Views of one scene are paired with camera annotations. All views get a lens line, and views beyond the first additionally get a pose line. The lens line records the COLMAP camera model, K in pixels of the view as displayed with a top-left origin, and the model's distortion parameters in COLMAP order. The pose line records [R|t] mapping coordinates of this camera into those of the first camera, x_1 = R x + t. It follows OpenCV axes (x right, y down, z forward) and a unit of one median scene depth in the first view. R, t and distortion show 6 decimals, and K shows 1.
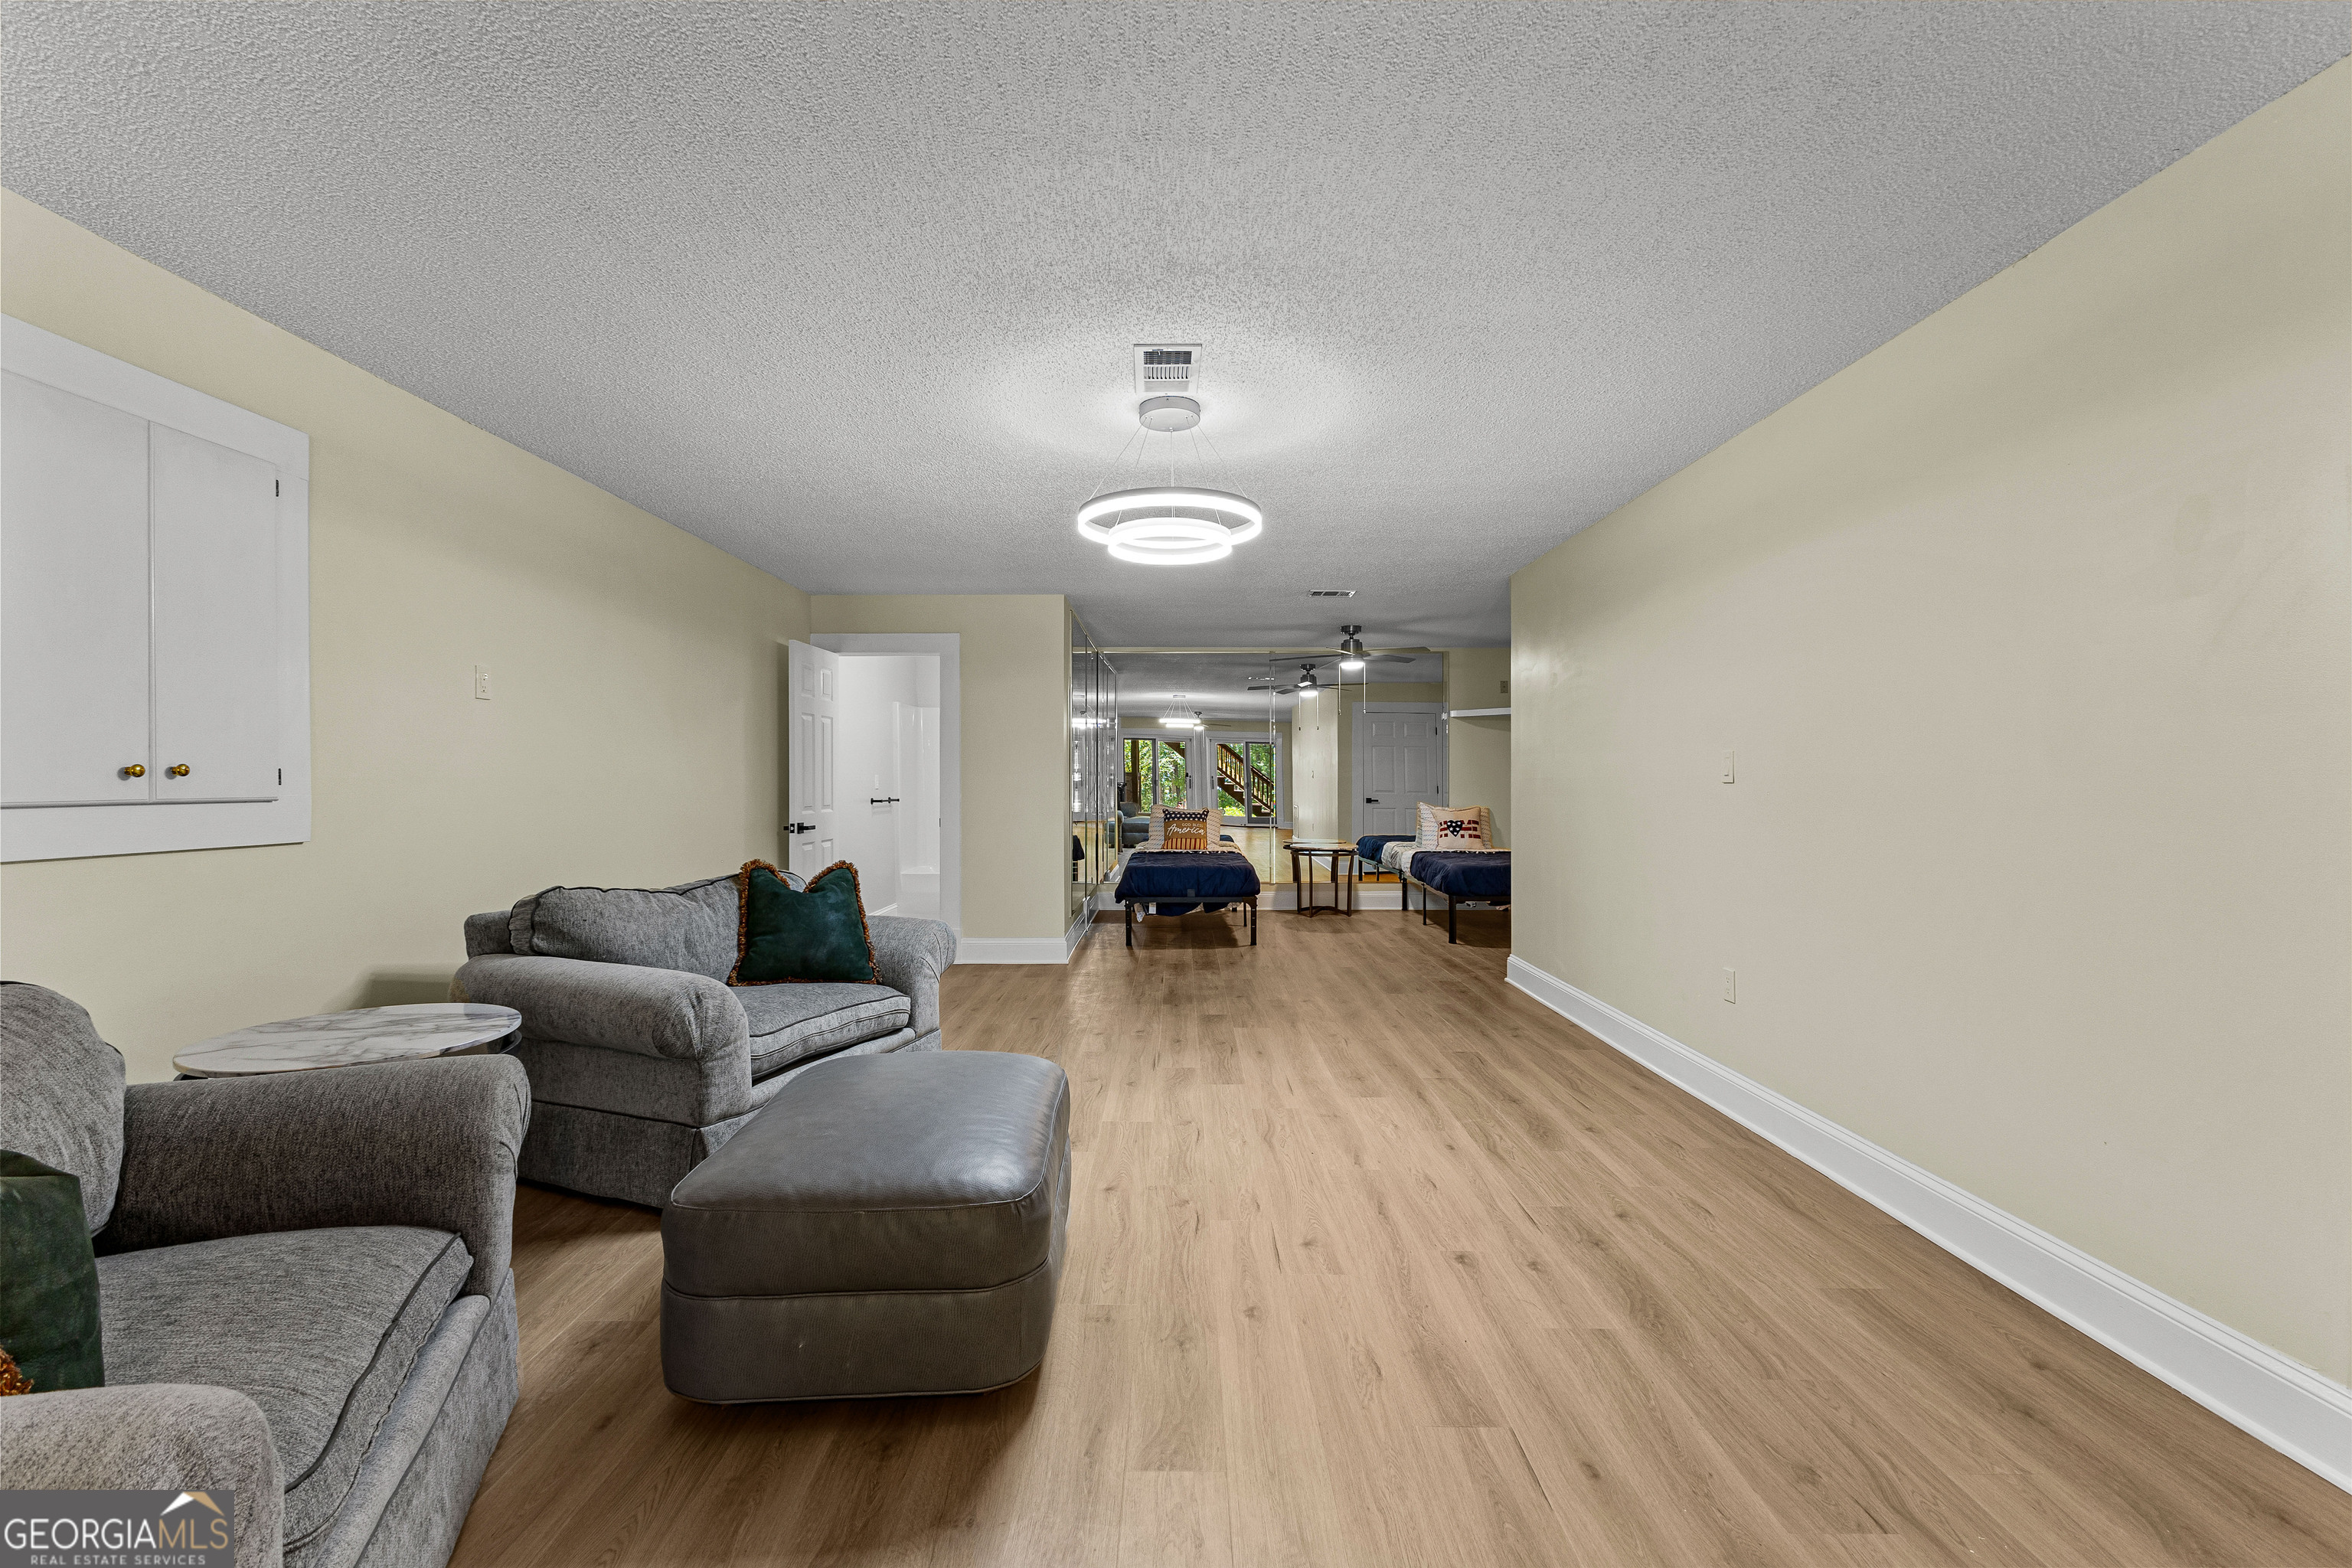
lens RADIAL K [[1014.2, 0, 1191.2], [0, 1014.2, 779.7], [0, 0, 1]] dist [0.010581, -0.001865]
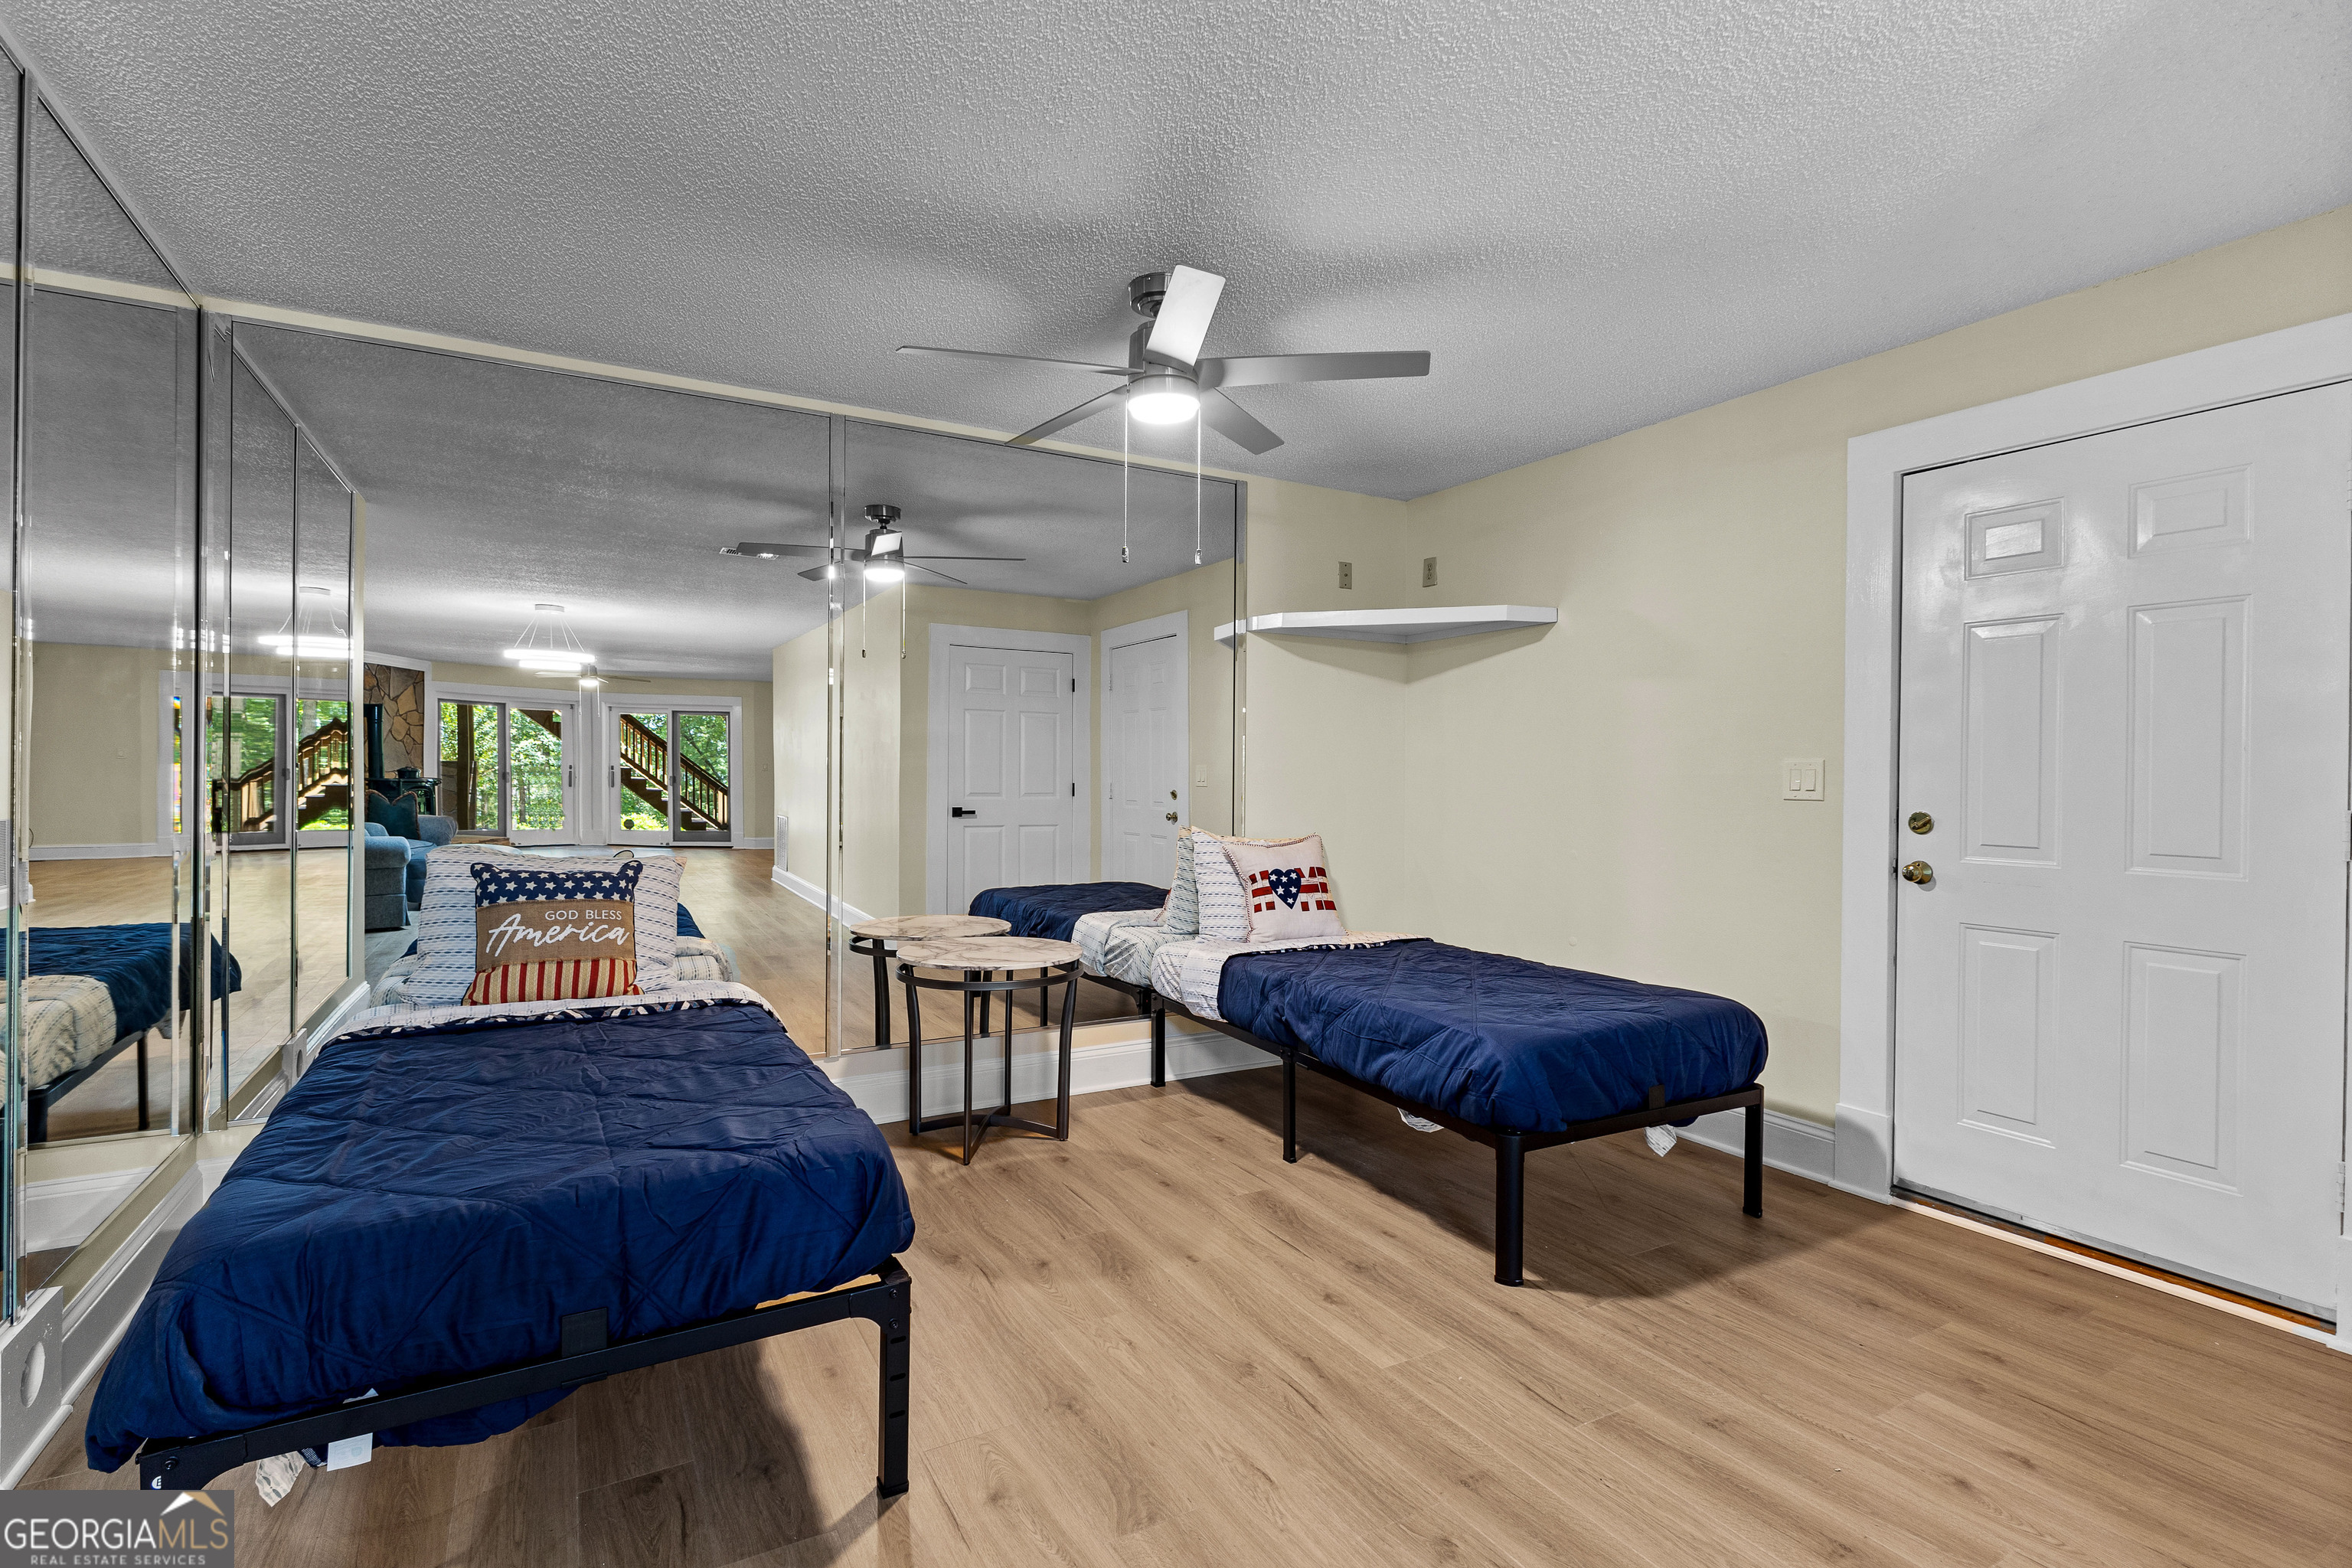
lens RADIAL K [[1109.5, 0, 1169.2], [0, 1109.5, 797.0], [0, 0, 1]] dist [0.011052, 0.000513]
pose [[0.880037, 0.020497, 0.474463, -0.001286], [-0.025989, 0.999650, 0.005020, 0.005137], [-0.474193, -0.016748, 0.880261, 0.345625]]
